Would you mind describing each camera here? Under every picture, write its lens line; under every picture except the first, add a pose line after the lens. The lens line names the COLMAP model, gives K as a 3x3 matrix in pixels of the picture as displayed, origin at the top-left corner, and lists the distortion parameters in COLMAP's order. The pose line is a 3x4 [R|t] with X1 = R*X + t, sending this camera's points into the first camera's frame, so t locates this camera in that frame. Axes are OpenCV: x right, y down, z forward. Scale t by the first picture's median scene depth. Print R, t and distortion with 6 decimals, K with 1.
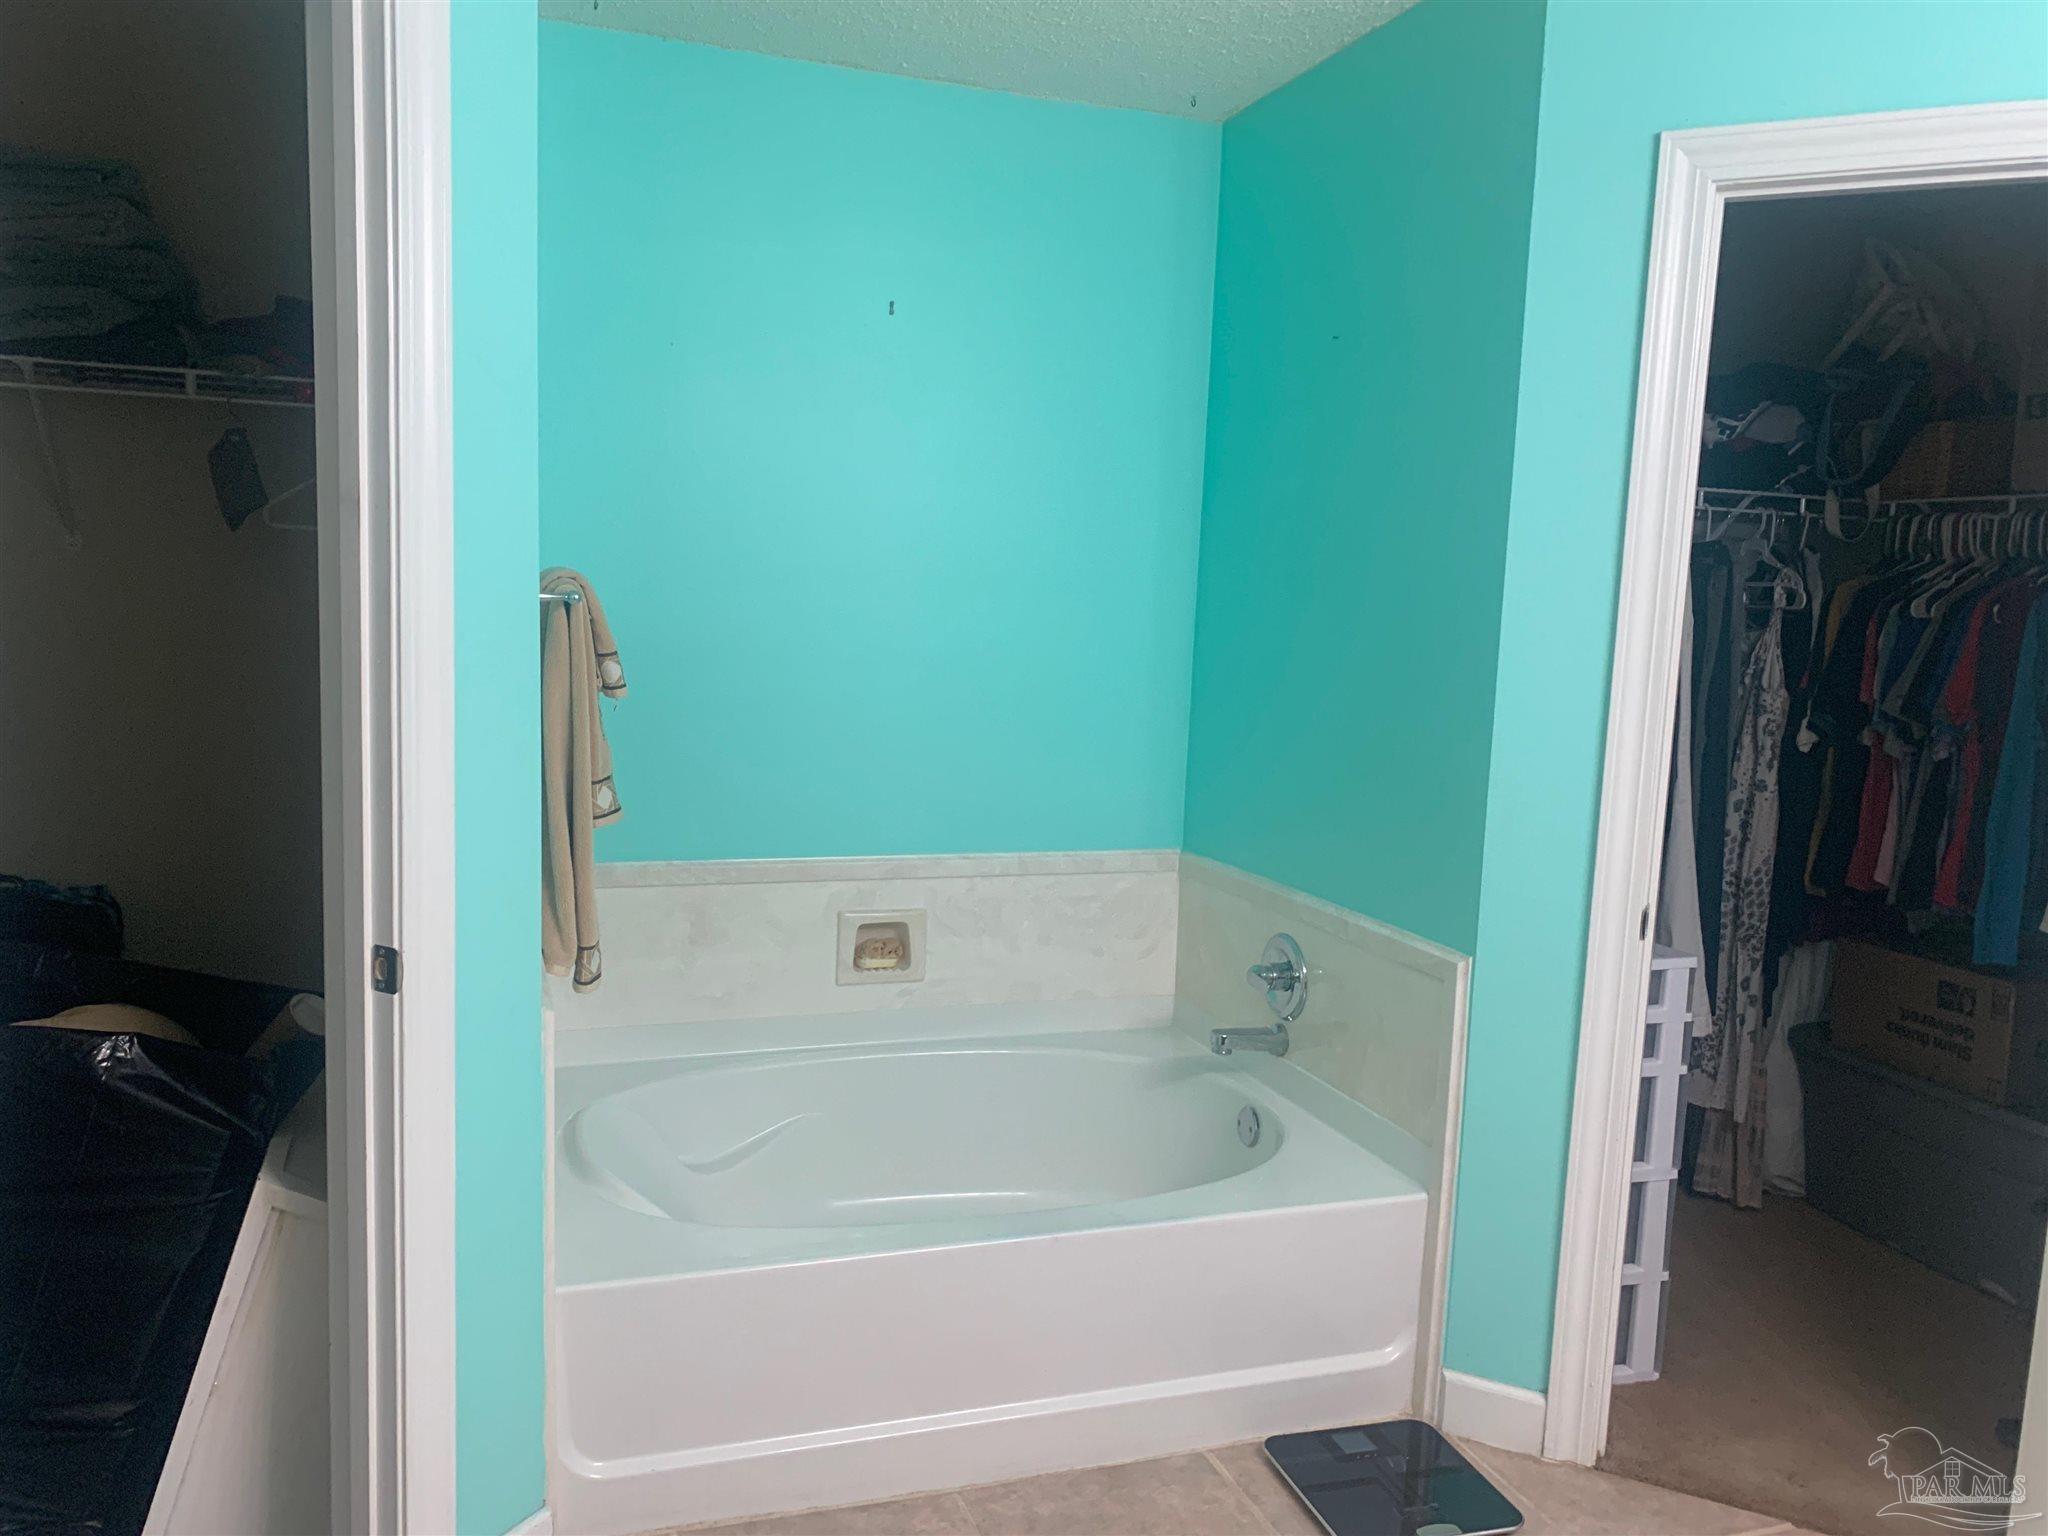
lens RADIAL K [[1549.3, 0, 1005.8], [0, 1549.3, 761.0], [0, 0, 1]] dist [0.032647, -0.031758]
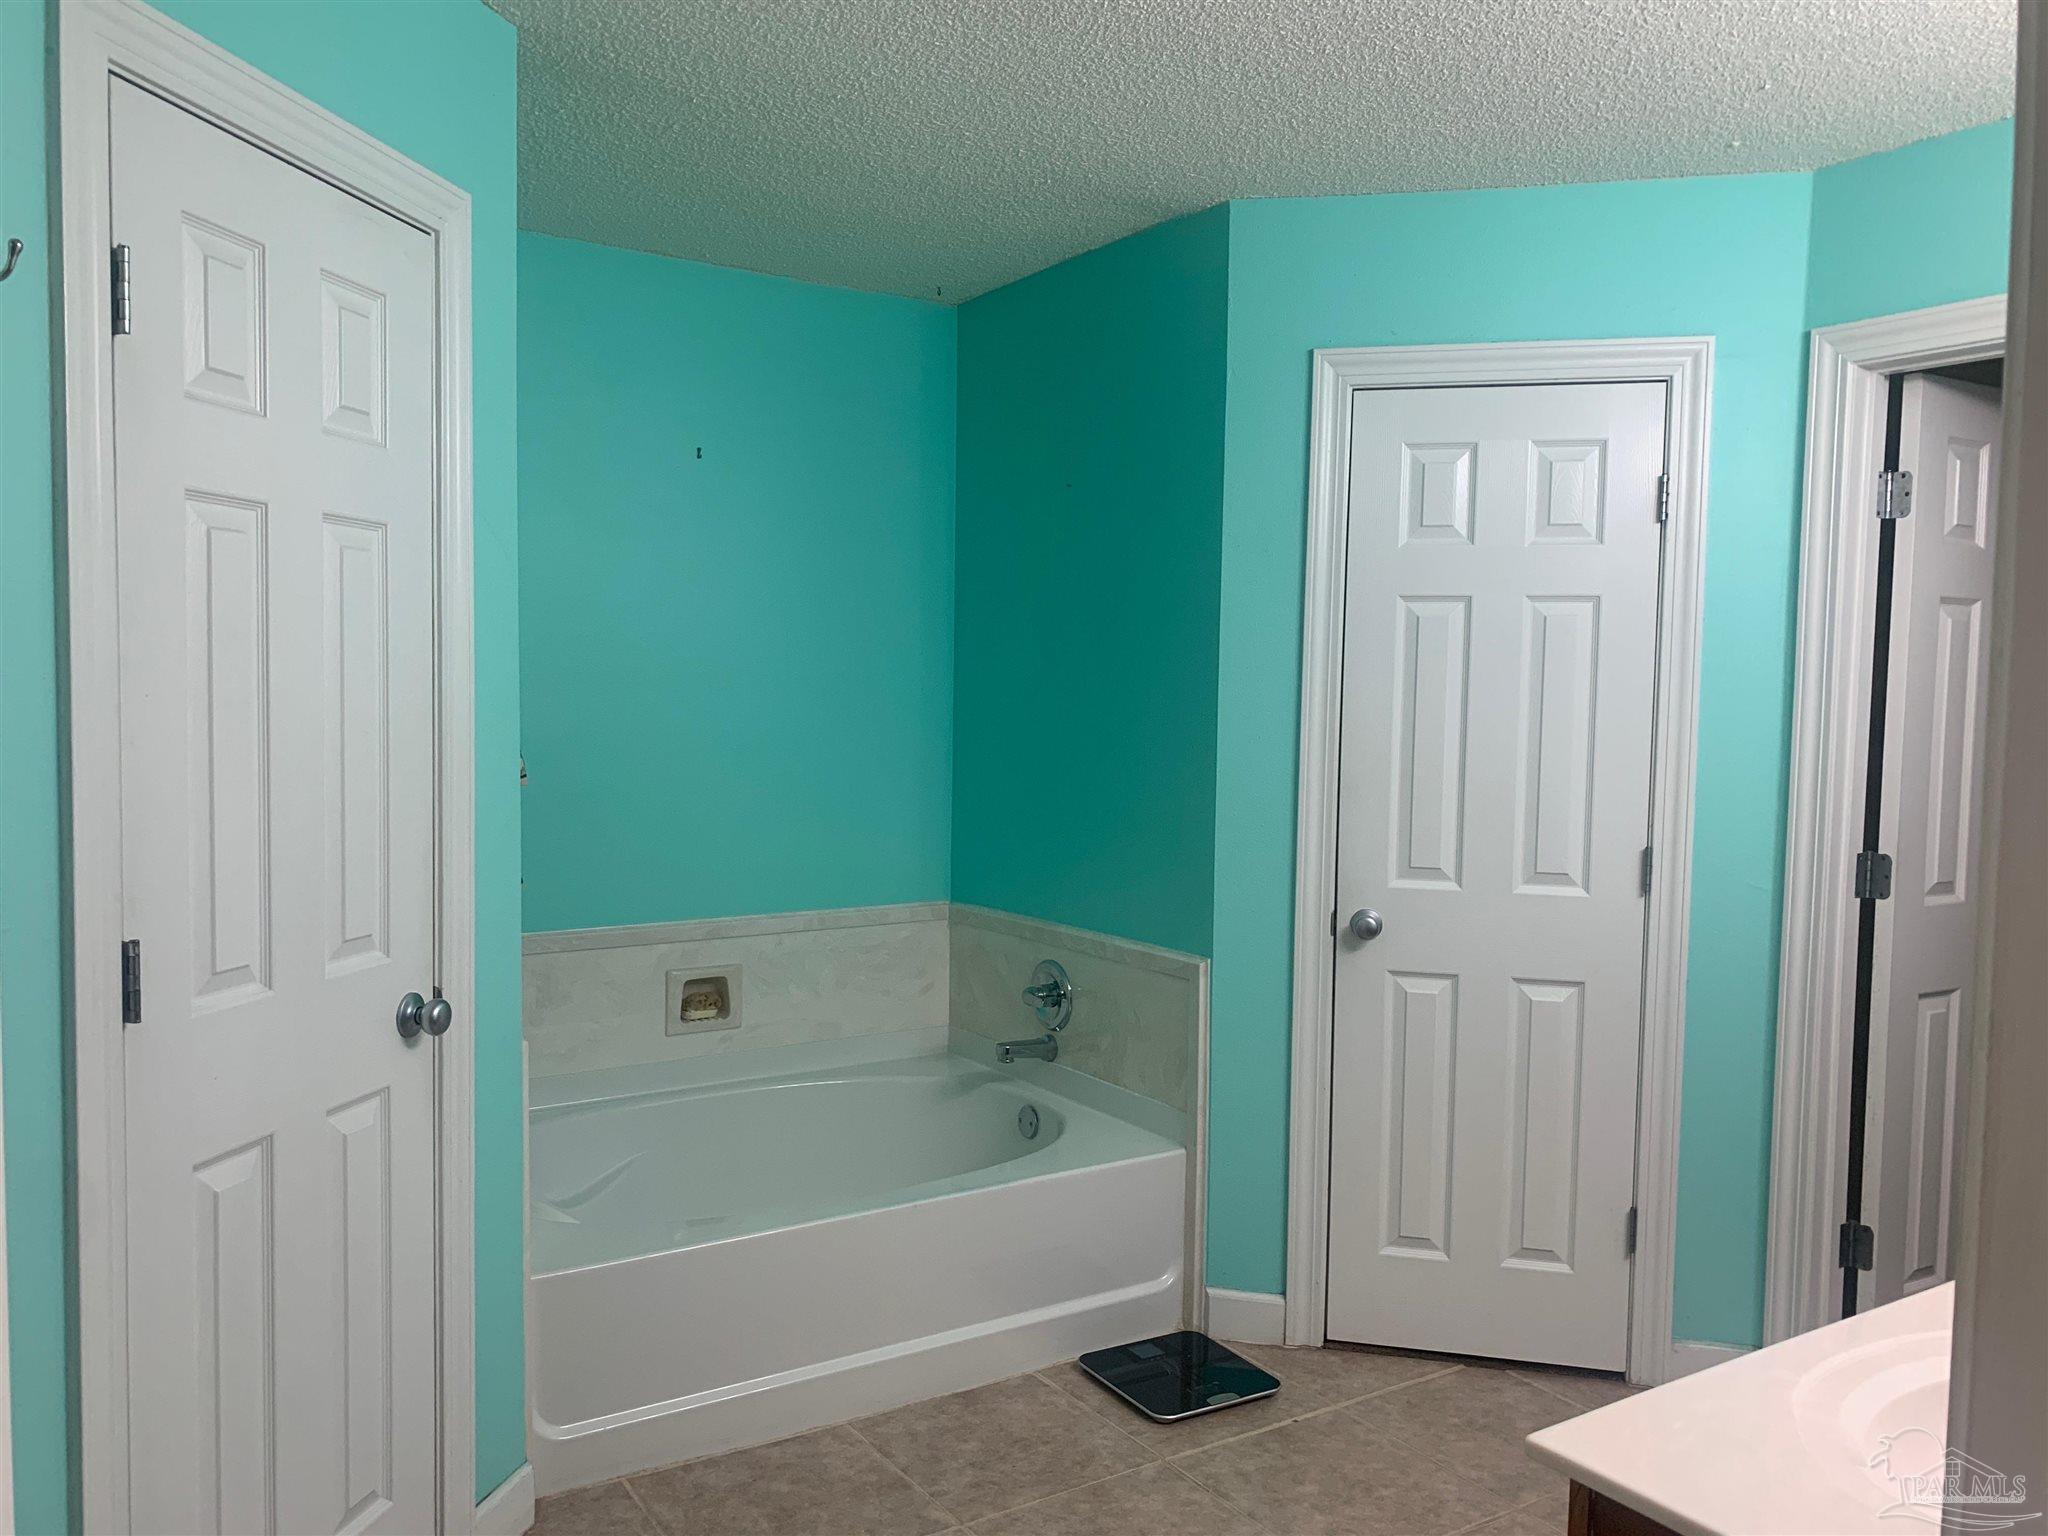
lens RADIAL K [[1549.3, 0, 991.5], [0, 1549.3, 753.0], [0, 0, 1]] dist [0.032647, -0.031758]
pose [[0.973014, -0.037366, 0.227699, -0.162010], [0.051288, 0.997139, -0.055533, 0.016369], [-0.224973, 0.065712, 0.972147, -0.223305]]
